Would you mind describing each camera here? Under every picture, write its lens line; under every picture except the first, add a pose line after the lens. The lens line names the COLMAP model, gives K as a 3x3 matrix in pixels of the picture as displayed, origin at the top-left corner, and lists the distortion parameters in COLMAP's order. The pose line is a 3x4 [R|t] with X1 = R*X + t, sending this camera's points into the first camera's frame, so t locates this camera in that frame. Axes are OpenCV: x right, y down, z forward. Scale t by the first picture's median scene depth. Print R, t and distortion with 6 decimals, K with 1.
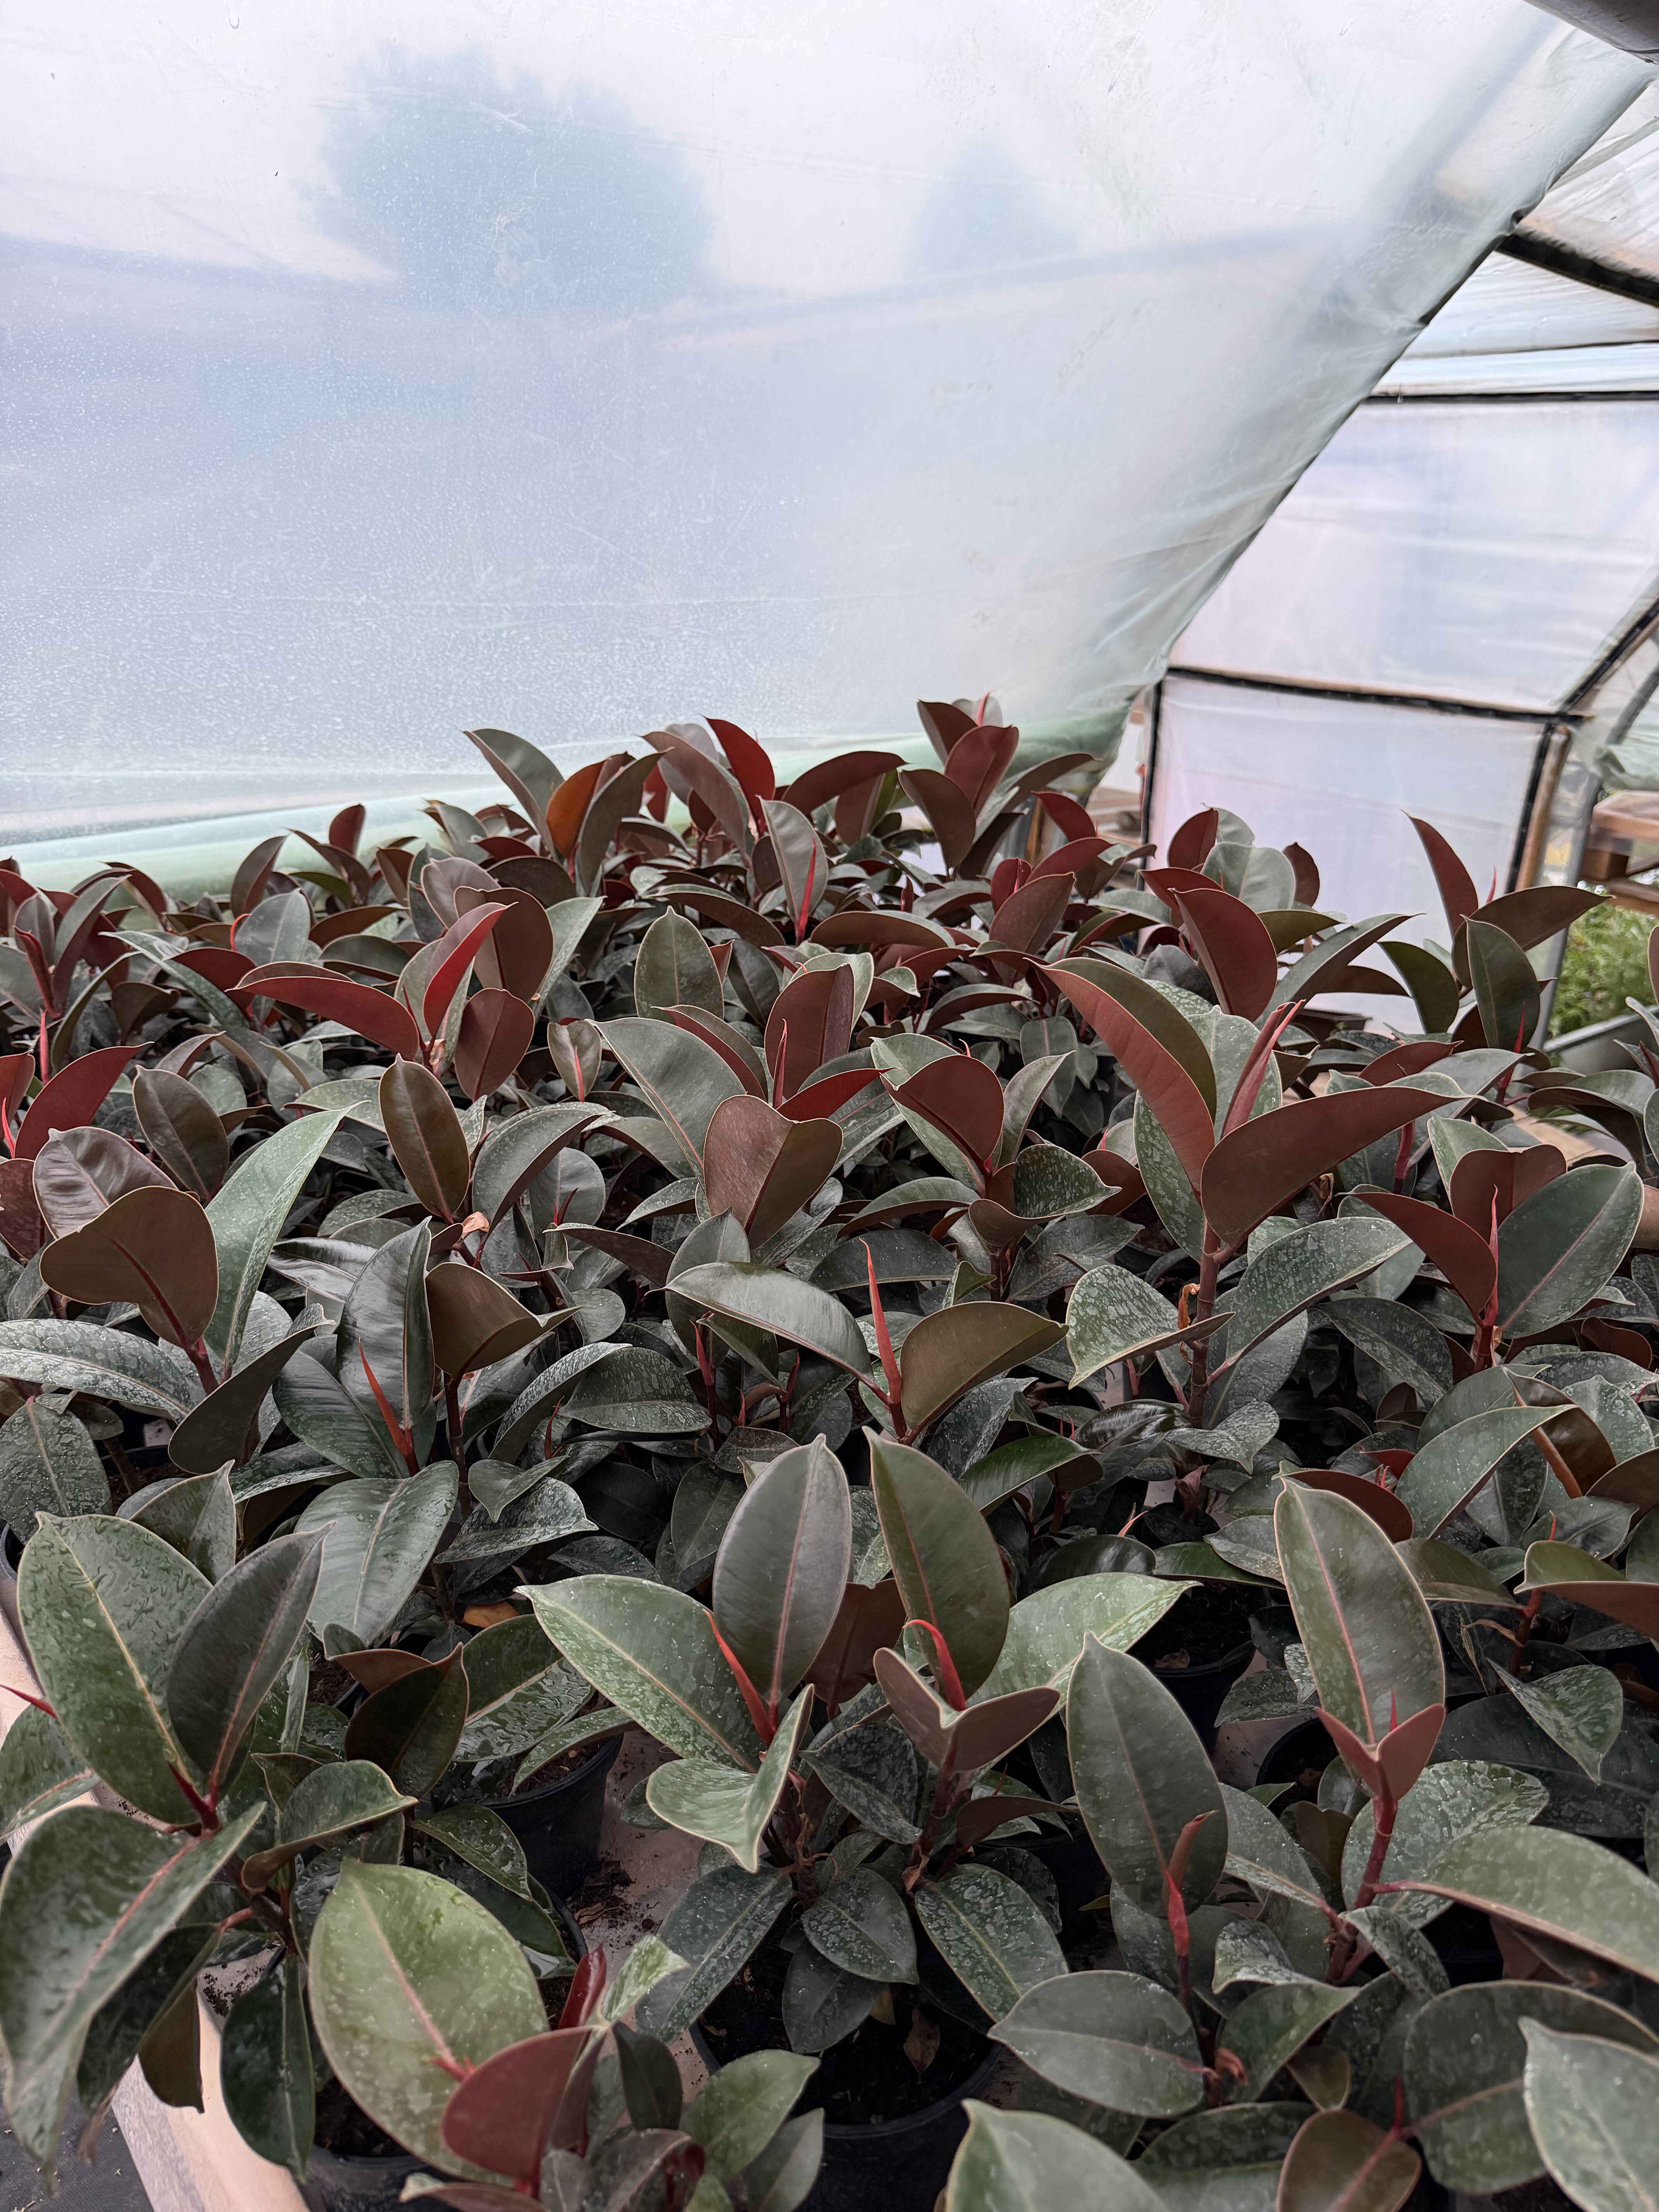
lens RADIAL K [[1596.7, 0, 829.5], [0, 1596.7, 1106.0], [0, 0, 1]] dist [-0.004680, -0.007961]
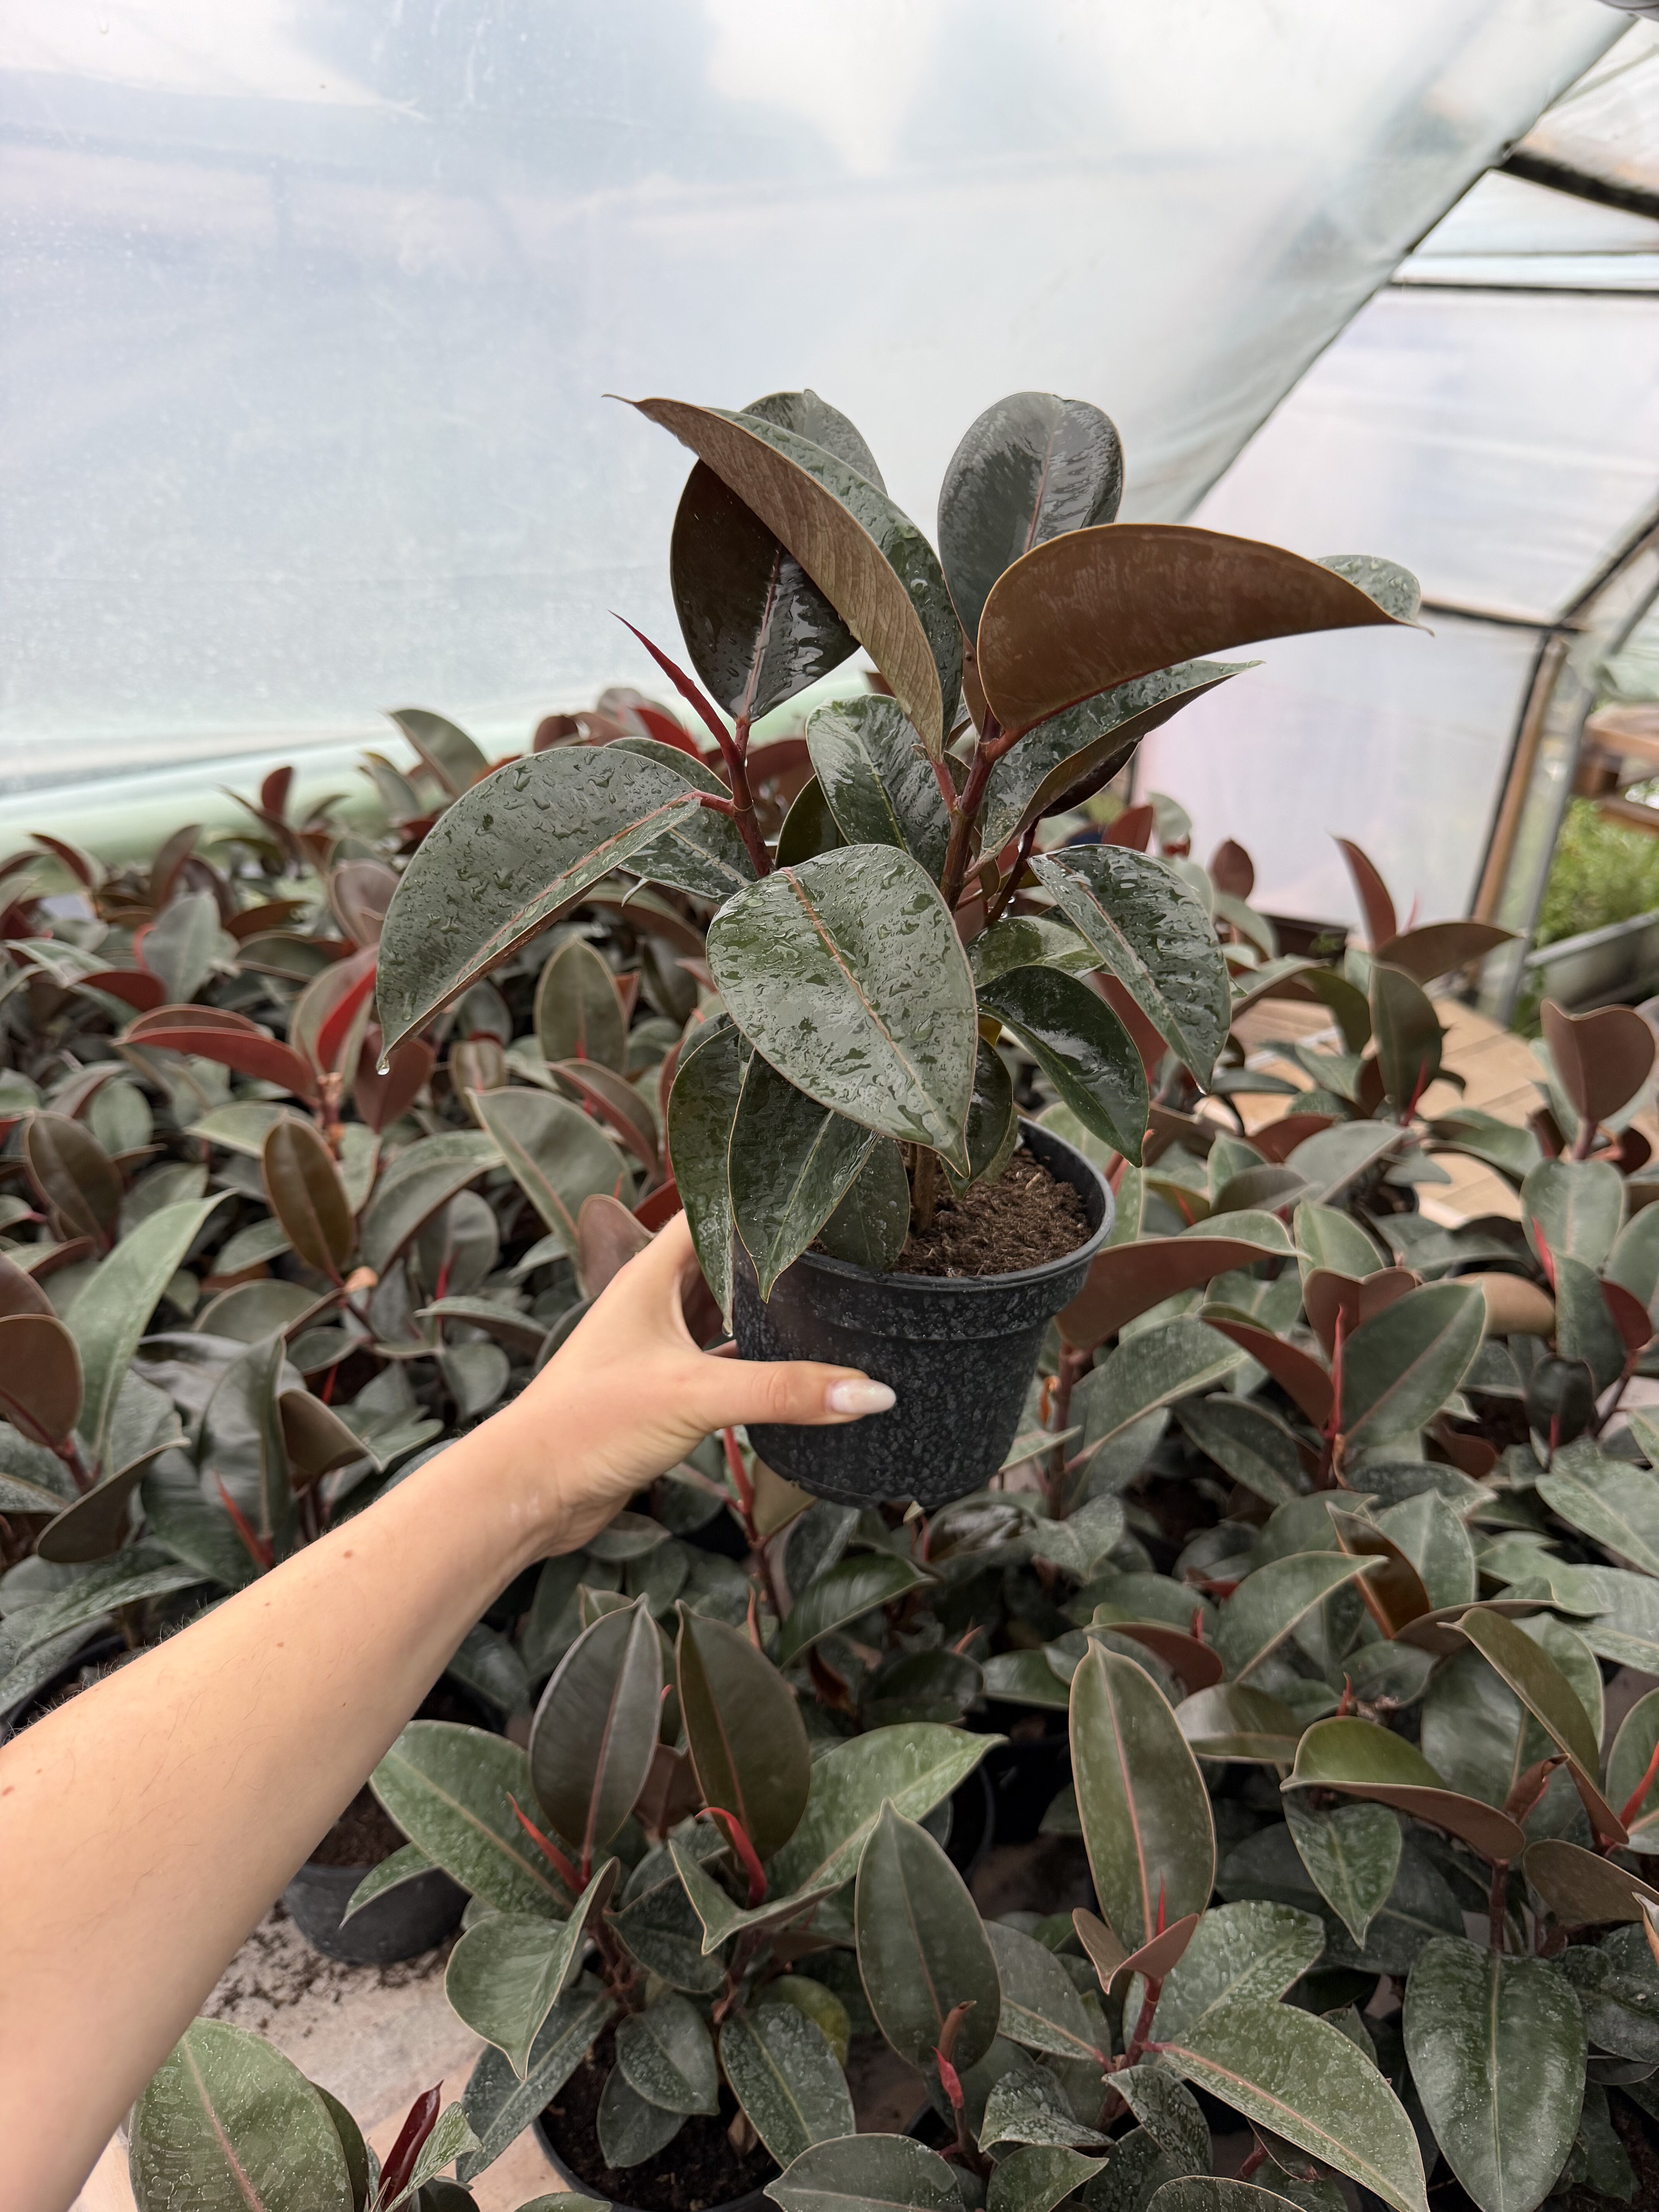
lens RADIAL K [[1618.0, 0, 829.5], [0, 1618.0, 1106.0], [0, 0, 1]] dist [-0.024670, 0.009200]
pose [[0.999851, 0.016605, 0.004762, 0.106370], [-0.016939, 0.996495, 0.081916, -0.198211], [-0.003385, -0.081984, 0.996628, -0.015337]]
